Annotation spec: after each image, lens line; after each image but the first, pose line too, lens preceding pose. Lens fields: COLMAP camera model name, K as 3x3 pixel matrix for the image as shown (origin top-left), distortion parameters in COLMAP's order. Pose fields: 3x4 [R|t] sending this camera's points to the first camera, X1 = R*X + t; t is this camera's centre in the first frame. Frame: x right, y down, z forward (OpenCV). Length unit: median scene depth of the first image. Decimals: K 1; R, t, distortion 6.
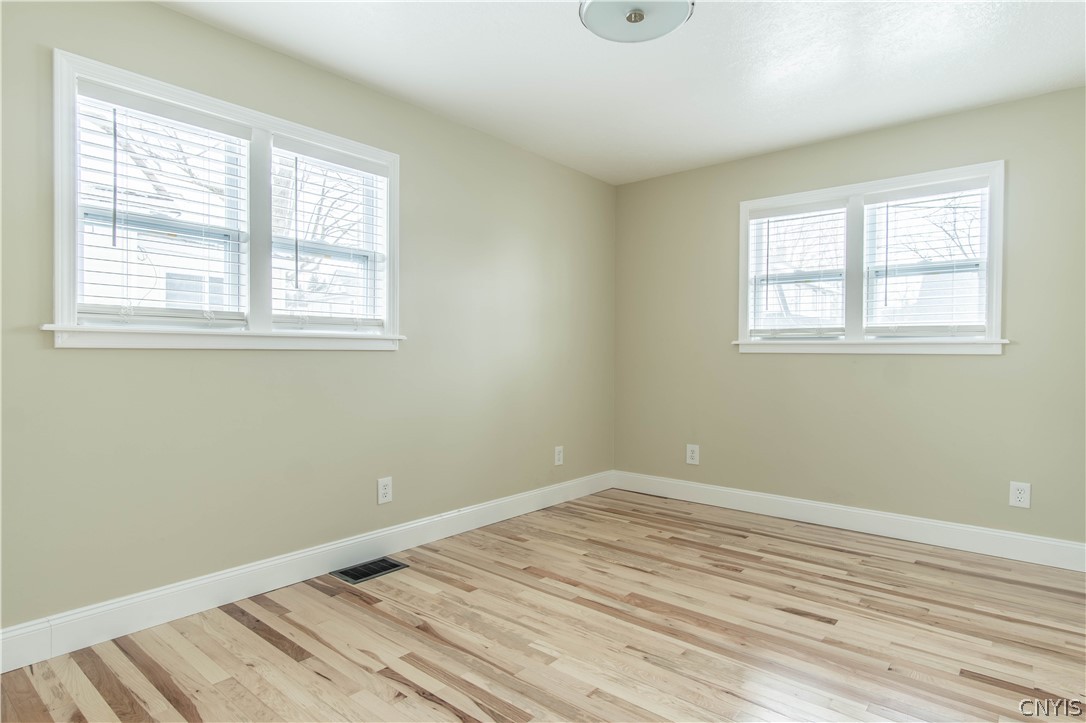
lens RADIAL K [[595.4, 0, 547.6], [0, 595.4, 362.0], [0, 0, 1]] dist [0.004739, 0.001142]
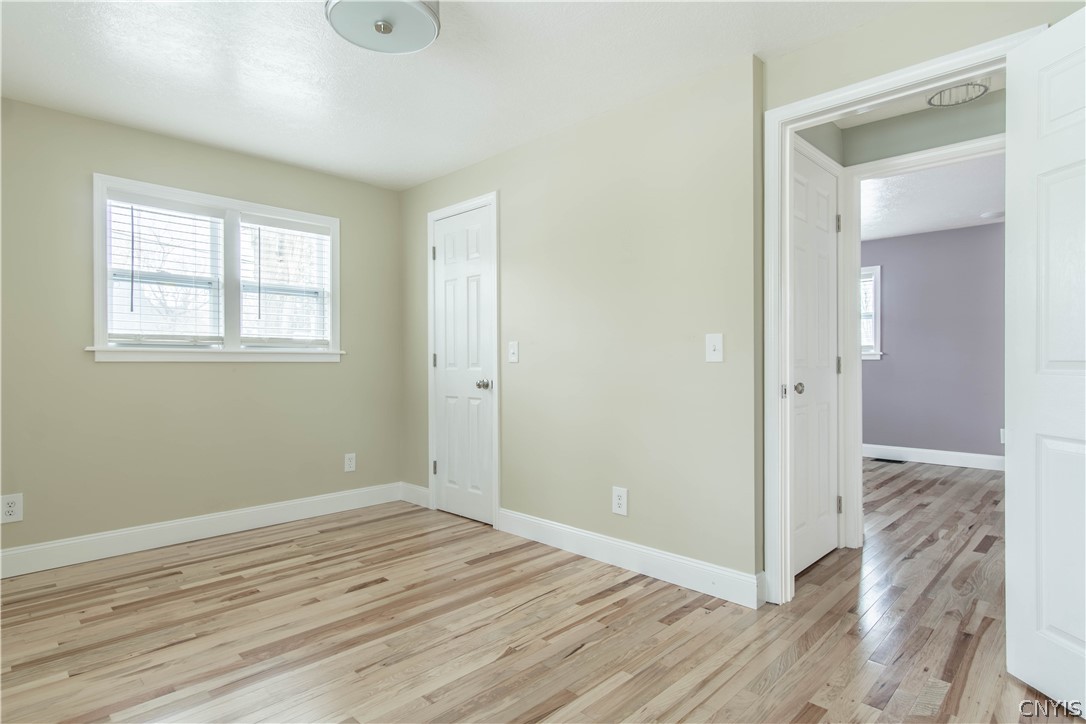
lens RADIAL K [[595.4, 0, 547.6], [0, 595.4, 362.5], [0, 0, 1]] dist [0.004739, 0.001142]
pose [[0.060368, -0.006531, 0.998155, -0.524130], [0.015844, 0.999859, 0.005584, -0.011183], [-0.998050, 0.015477, 0.060463, 0.415565]]
